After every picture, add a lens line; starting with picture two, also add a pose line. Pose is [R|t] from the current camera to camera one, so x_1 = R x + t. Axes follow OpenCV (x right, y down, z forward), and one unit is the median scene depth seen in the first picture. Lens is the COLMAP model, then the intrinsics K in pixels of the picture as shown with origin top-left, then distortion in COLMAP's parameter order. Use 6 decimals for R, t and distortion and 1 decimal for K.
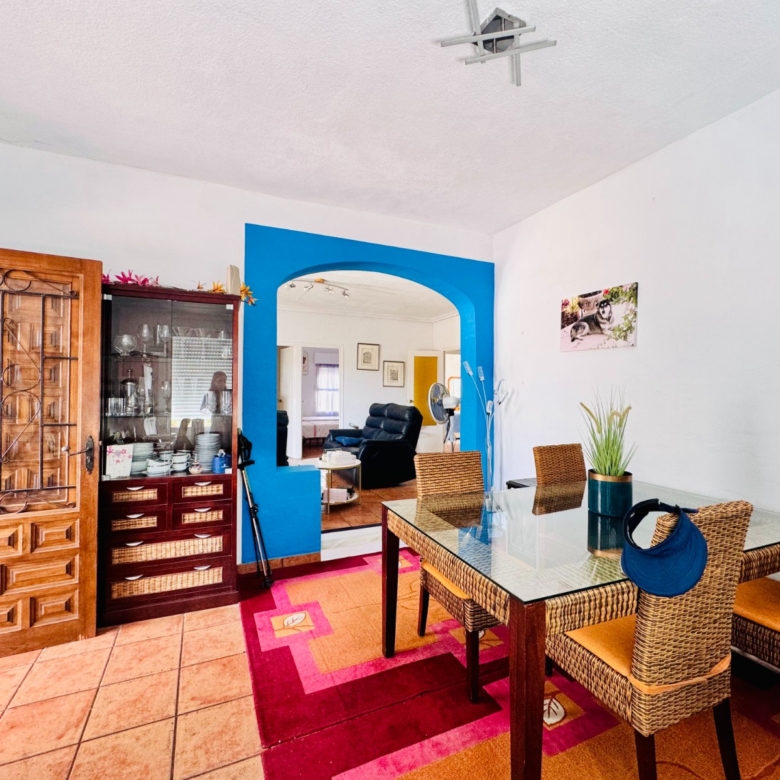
lens RADIAL K [[417.0, 0, 389.2], [0, 417.0, 387.8], [0, 0, 1]] dist [0.002573, 0.000448]
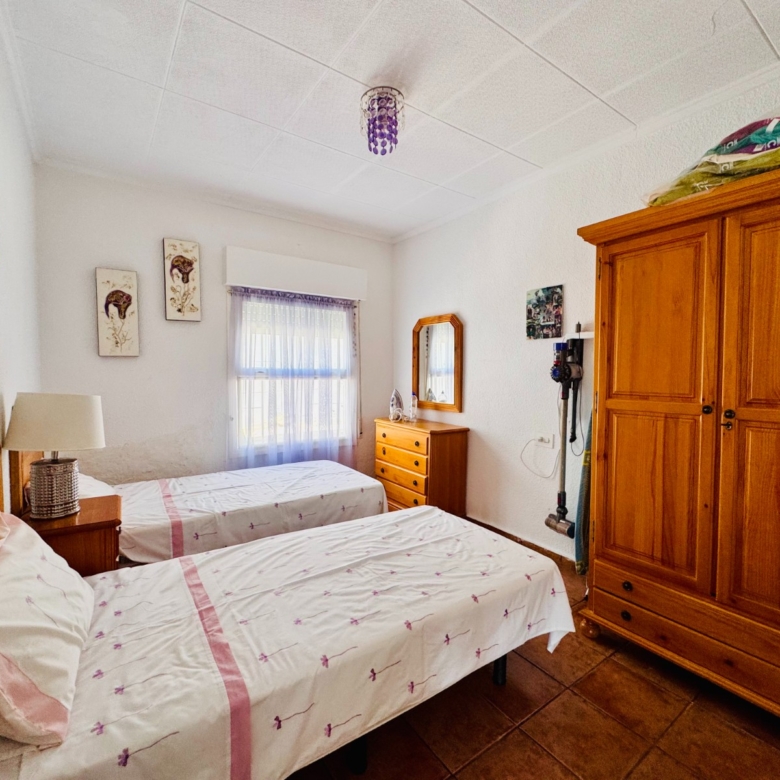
lens RADIAL K [[417.0, 0, 389.9], [0, 417.0, 388.5], [0, 0, 1]] dist [0.002573, 0.000448]
pose [[0.981929, -0.004854, 0.189187, -0.119423], [-0.003458, 0.999044, 0.043584, 0.002662], [-0.189218, -0.043450, 0.980973, 0.675345]]
